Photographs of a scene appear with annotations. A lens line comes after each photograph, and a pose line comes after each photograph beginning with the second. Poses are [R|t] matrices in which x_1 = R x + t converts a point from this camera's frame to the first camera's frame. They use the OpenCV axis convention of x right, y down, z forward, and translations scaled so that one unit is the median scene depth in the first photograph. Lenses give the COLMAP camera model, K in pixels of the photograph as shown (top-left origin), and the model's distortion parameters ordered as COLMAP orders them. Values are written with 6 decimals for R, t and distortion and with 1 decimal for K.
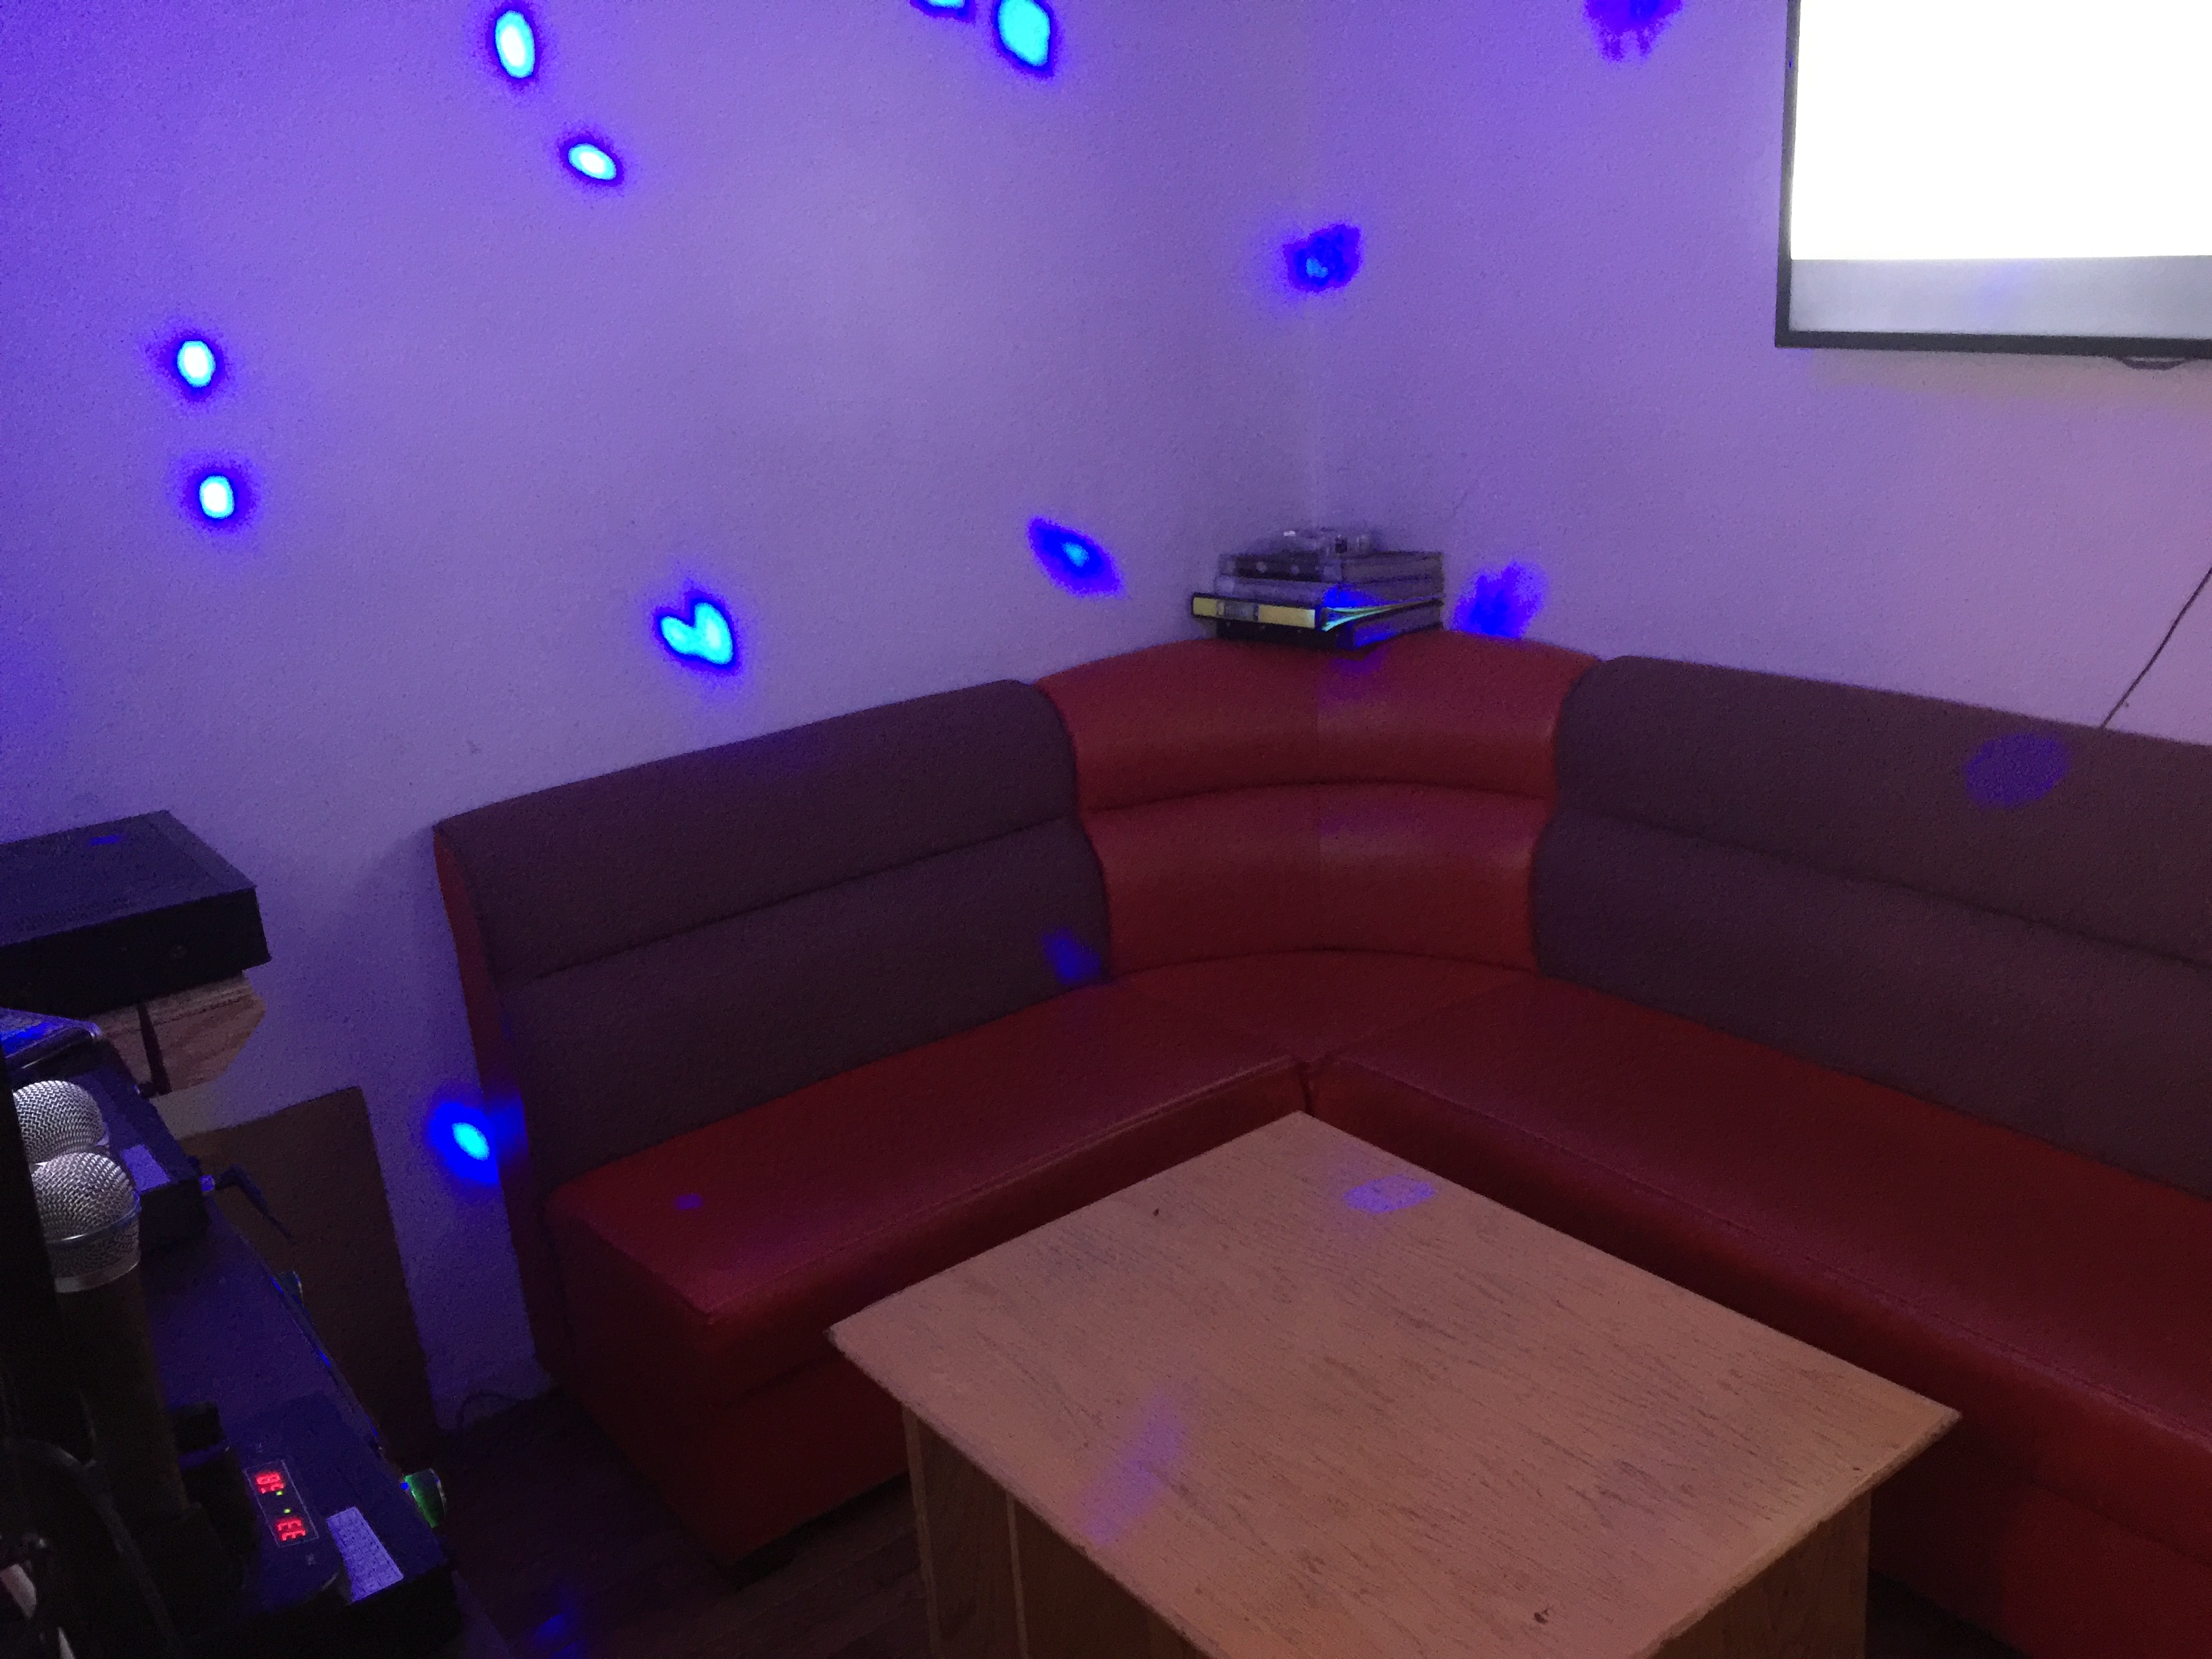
lens RADIAL K [[1929.1, 0, 1106.3], [0, 1929.1, 824.2], [0, 0, 1]] dist [0.063331, -0.001031]
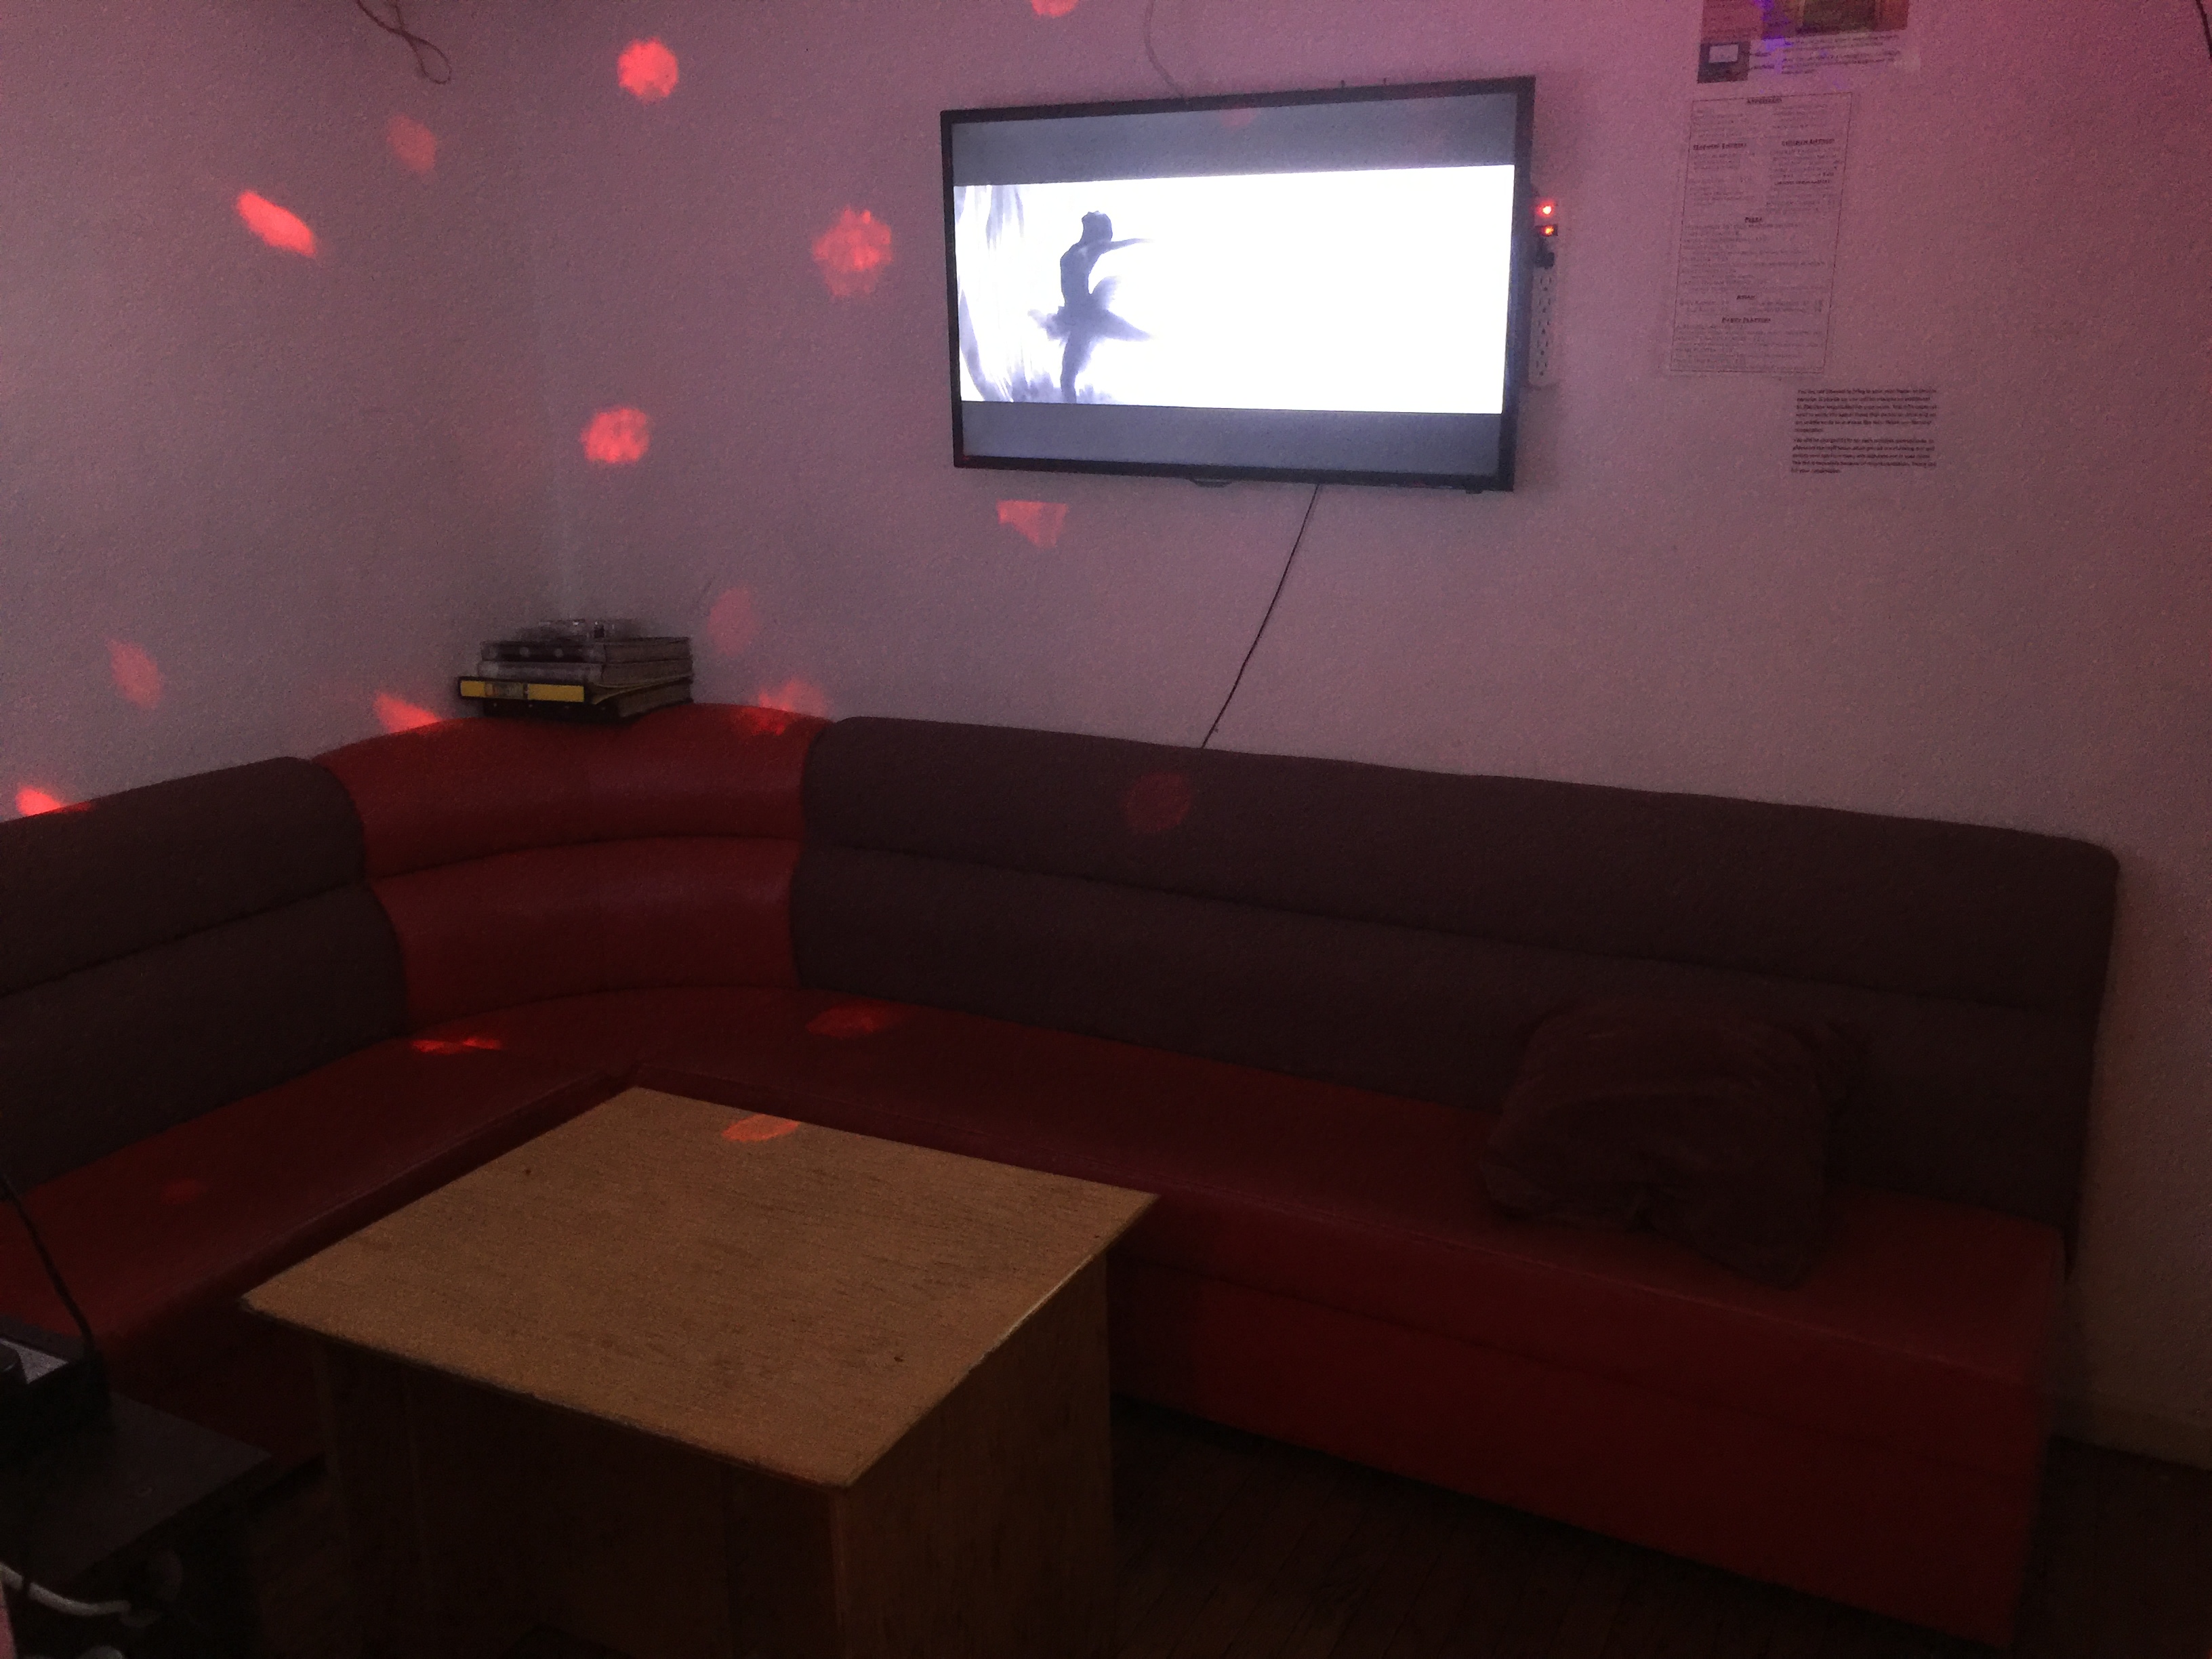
lens RADIAL K [[1929.1, 0, 1106.3], [0, 1929.1, 824.2], [0, 0, 1]] dist [0.063331, -0.001031]
pose [[0.909352, -0.049312, 0.413095, -0.085169], [0.078170, 0.995517, -0.053241, 0.053002], [-0.408617, 0.080706, 0.909131, -0.146508]]
